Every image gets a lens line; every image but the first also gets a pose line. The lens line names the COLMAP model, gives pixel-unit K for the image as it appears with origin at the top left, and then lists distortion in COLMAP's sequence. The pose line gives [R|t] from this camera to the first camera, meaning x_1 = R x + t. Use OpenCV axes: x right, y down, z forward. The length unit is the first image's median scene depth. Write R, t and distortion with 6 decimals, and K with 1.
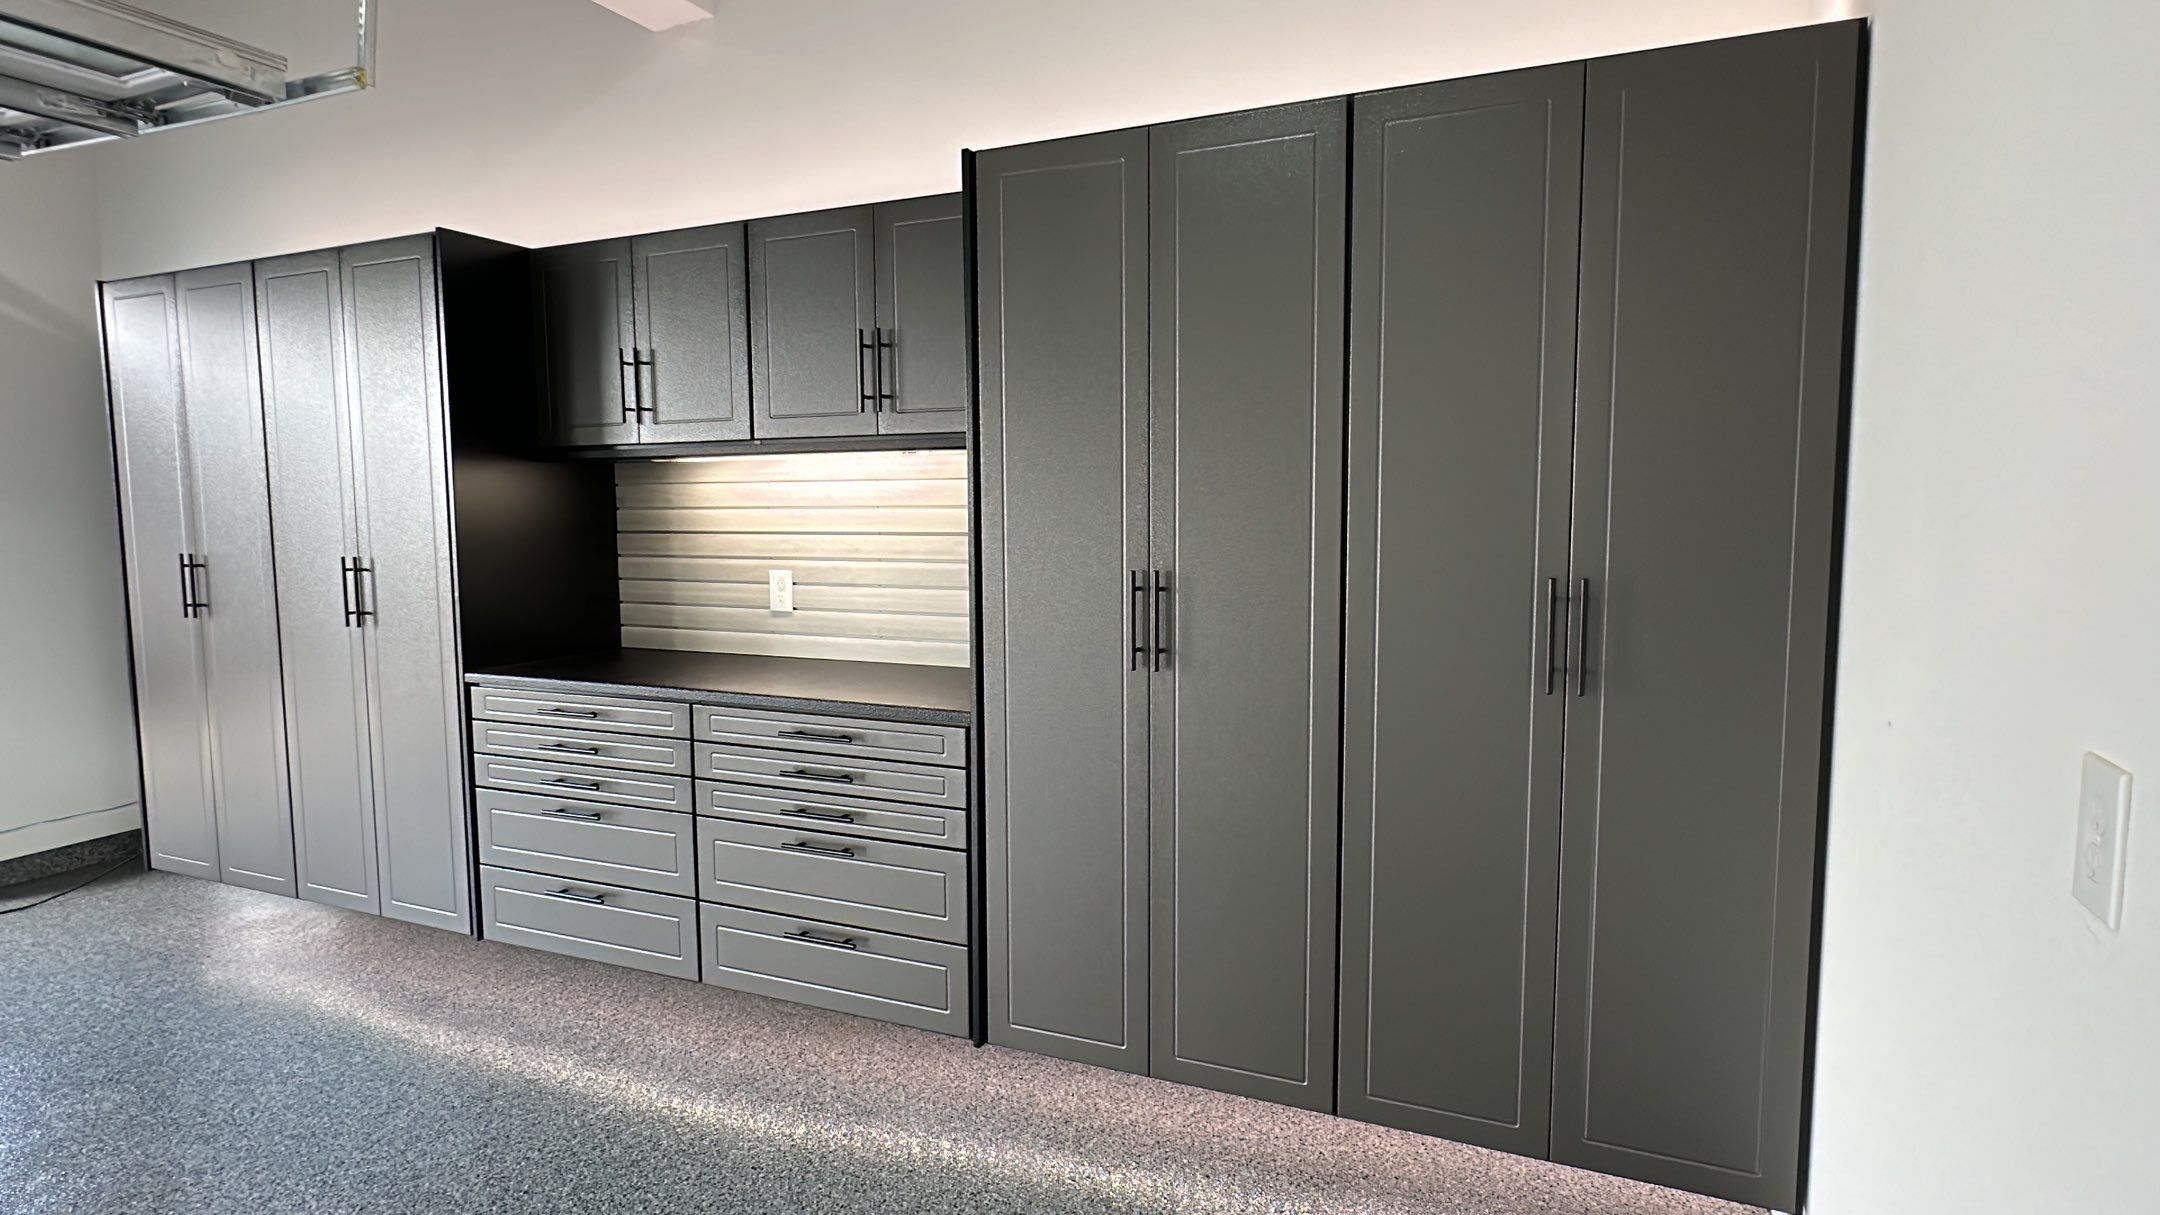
lens RADIAL K [[1152.6, 0, 1080.0], [0, 1152.6, 607.5], [0, 0, 1]] dist [-0.015555, 0.000127]
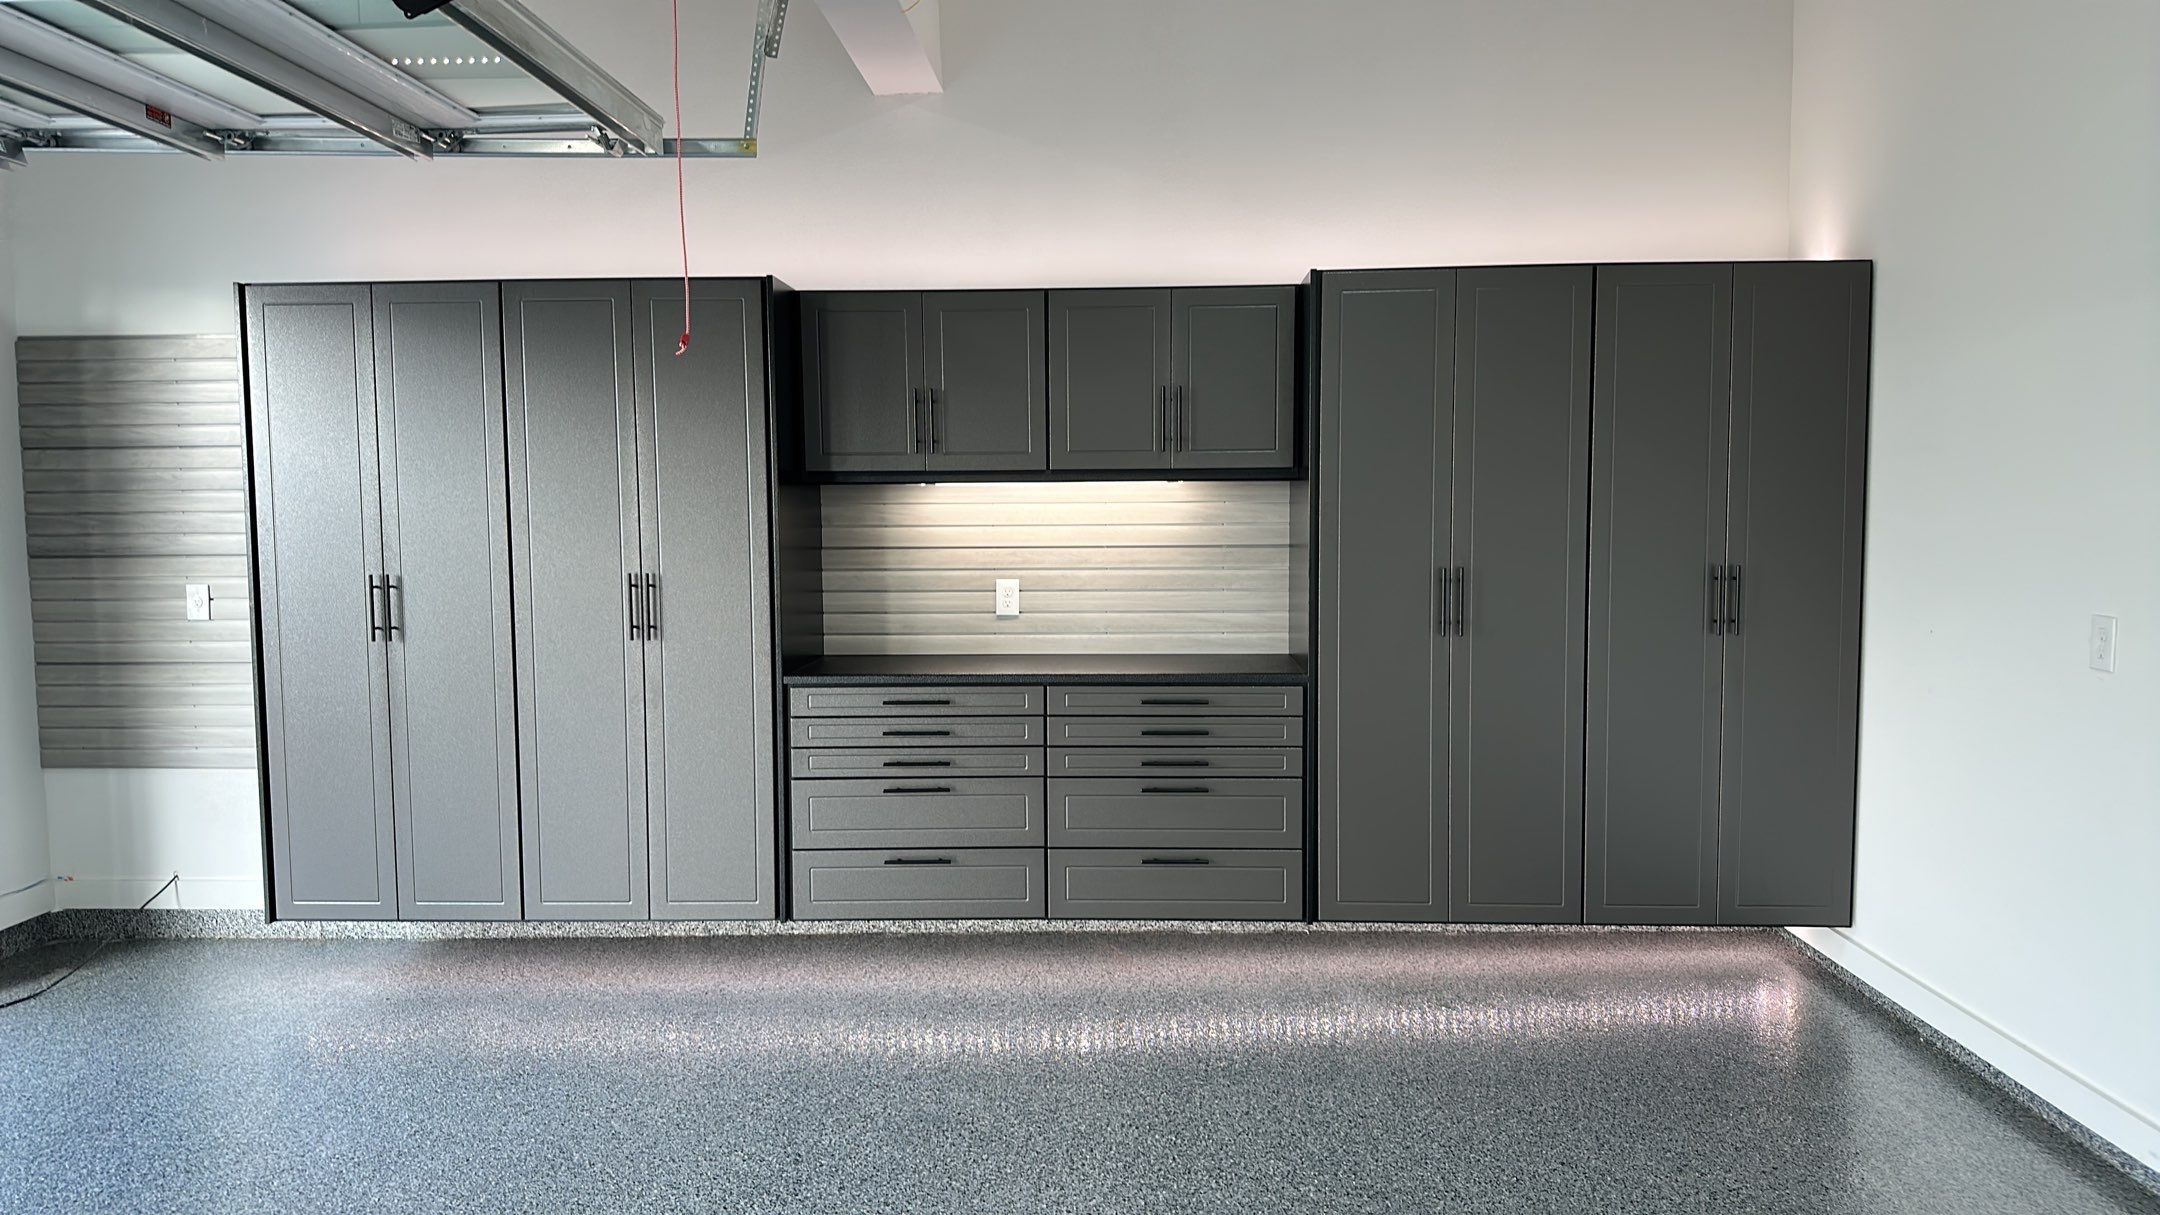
lens RADIAL K [[1441.1, 0, 1085.6], [0, 1441.1, 609.9], [0, 0, 1]] dist [0.071022, -0.094460]
pose [[0.928348, -0.027292, 0.370708, -0.748216], [0.035187, 0.999275, -0.014550, 0.022756], [-0.370042, 0.026552, 0.928636, -0.385788]]
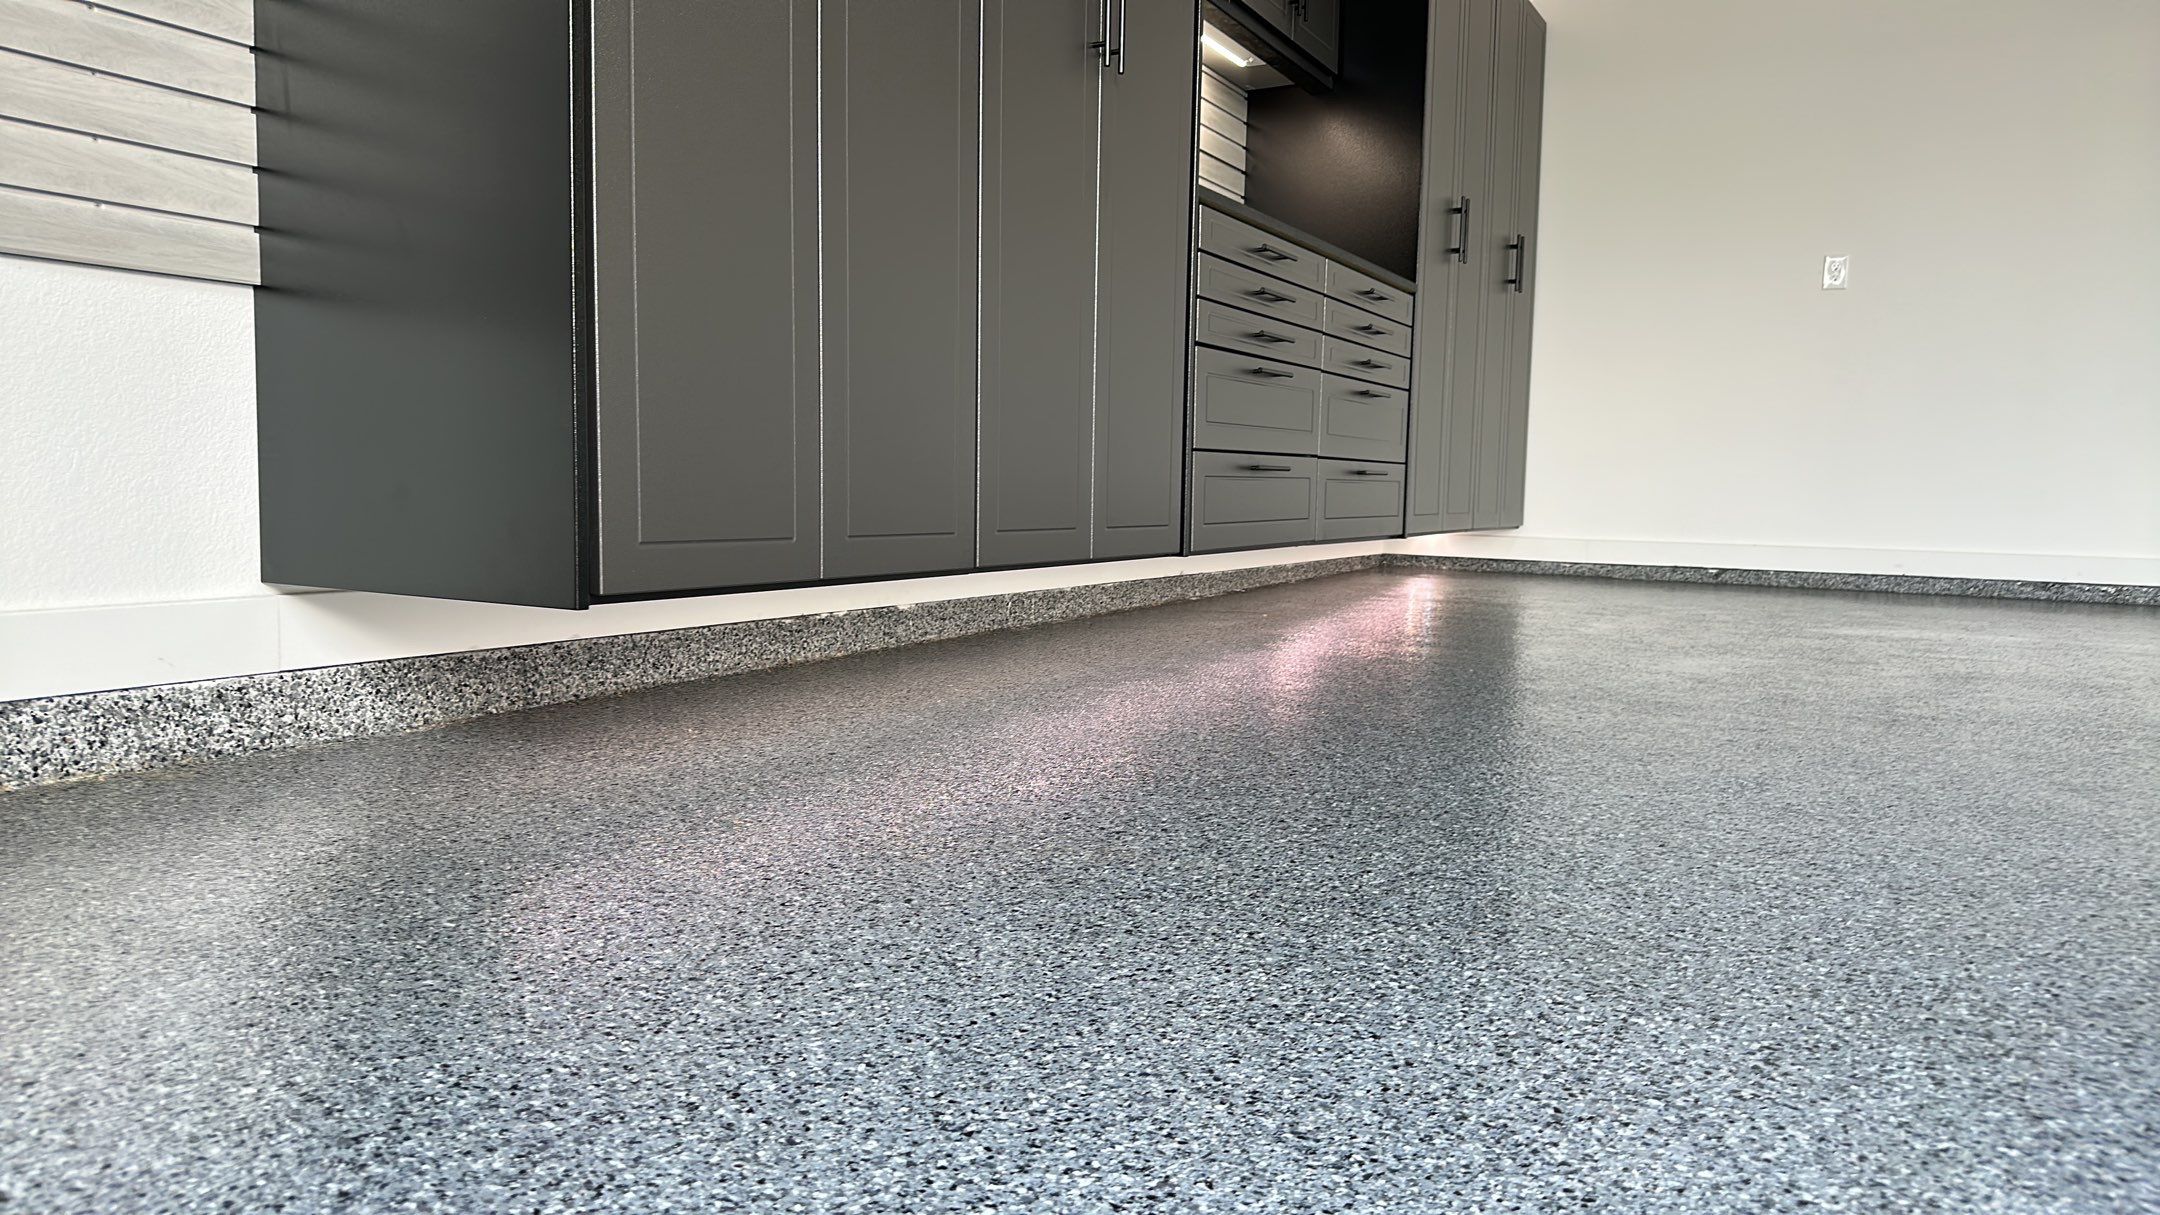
lens RADIAL K [[1438.2, 0, 1085.8], [0, 1438.2, 611.9], [0, 0, 1]] dist [0.068898, -0.093153]
pose [[0.085406, -0.084354, 0.992769, -1.428218], [0.073130, 0.994253, 0.078189, 0.242342], [-0.993659, 0.065924, 0.091084, 0.959837]]
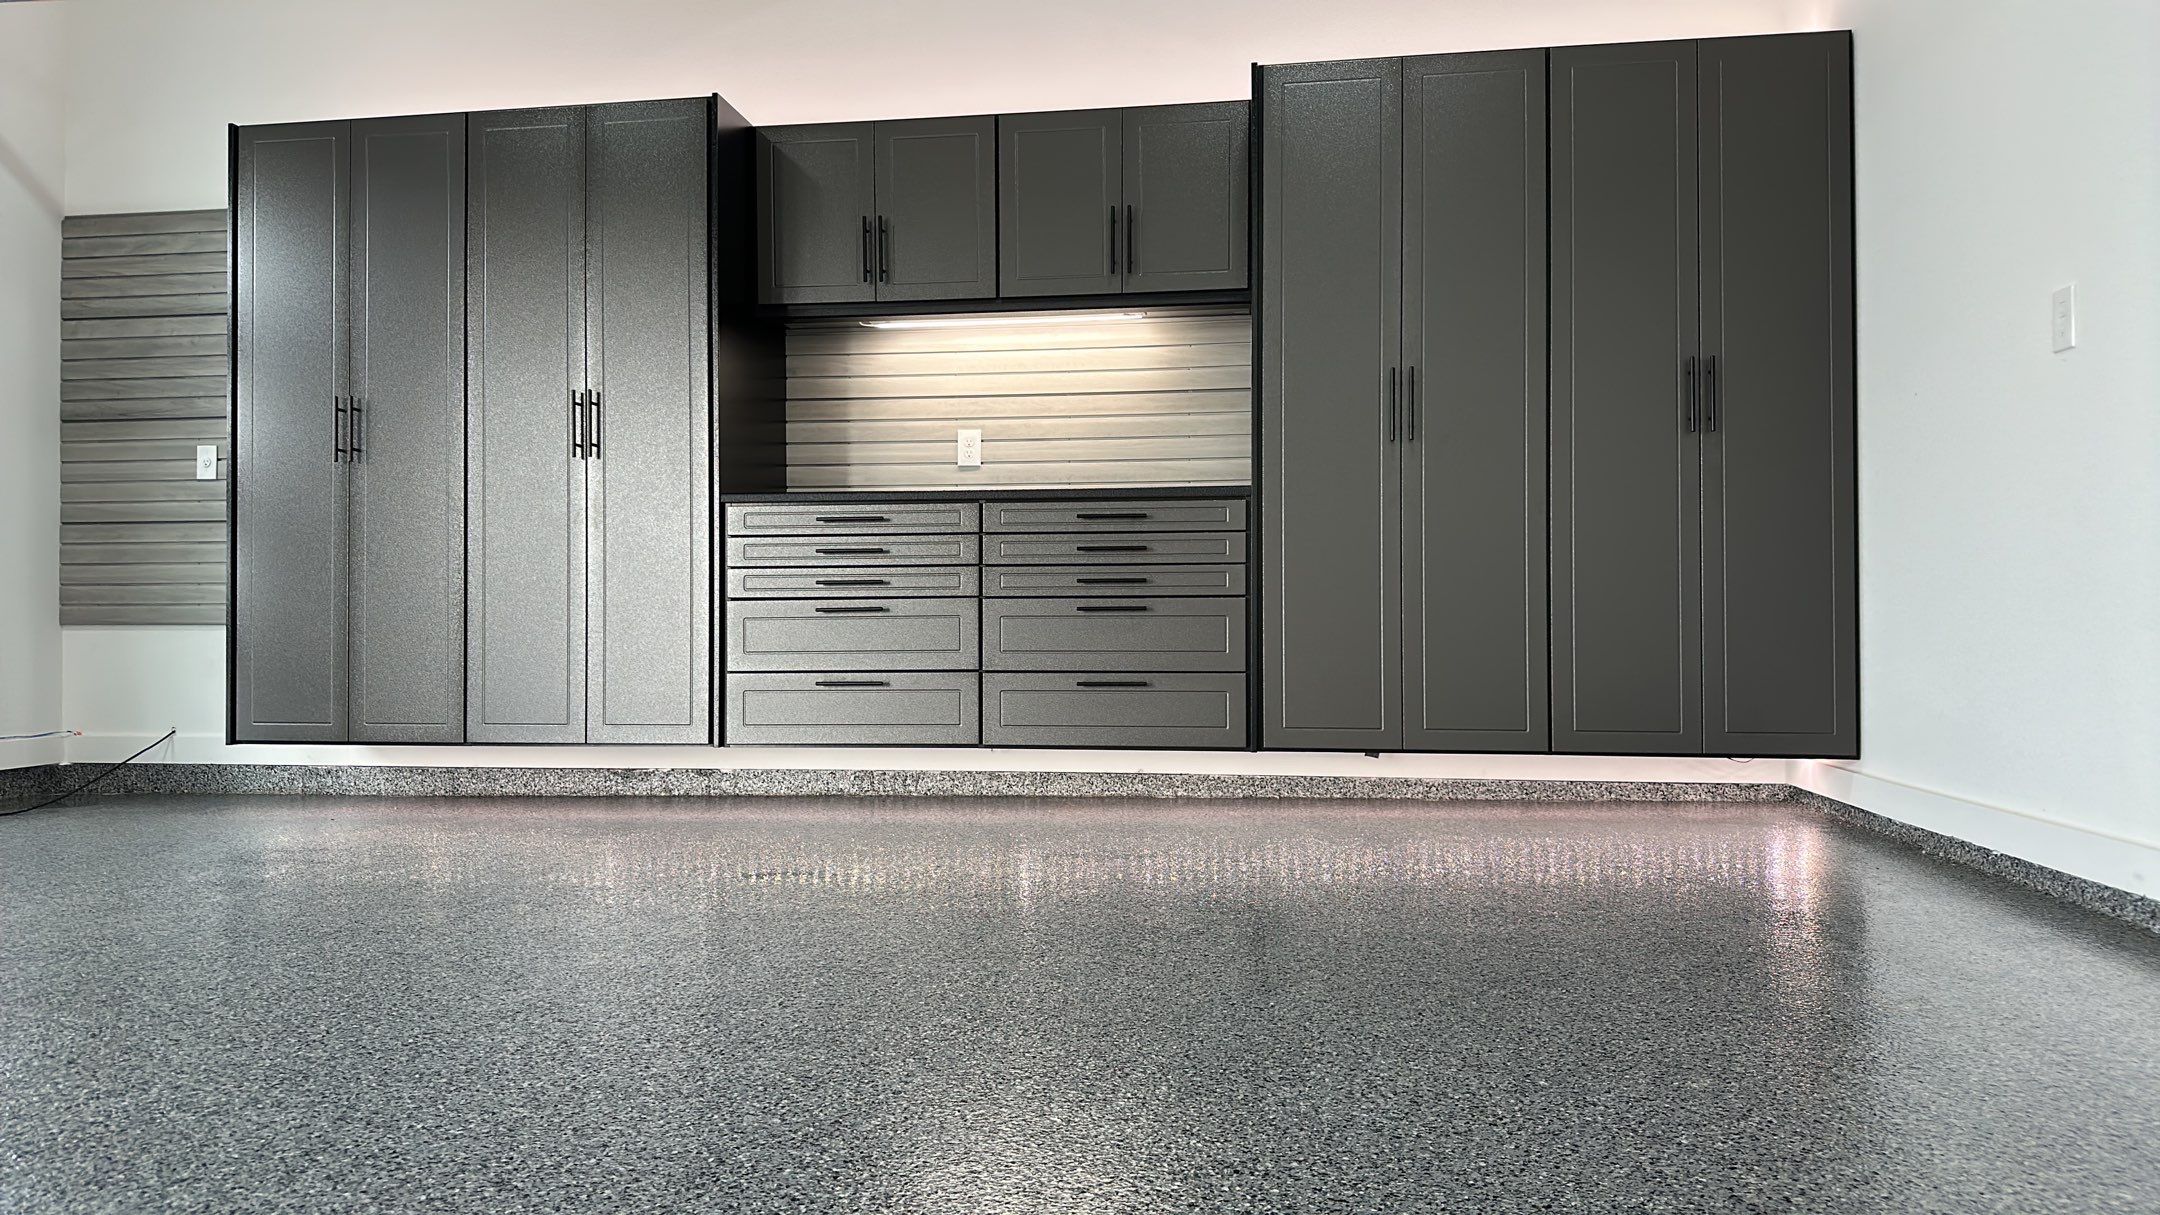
lens RADIAL K [[1462.1, 0, 1074.3], [0, 1462.1, 614.1], [0, 0, 1]] dist [0.073803, -0.106001]
pose [[0.965061, 0.007718, 0.261912, -0.552956], [0.019486, 0.994684, -0.101112, 0.305419], [-0.261300, 0.102683, 0.959780, -0.403011]]
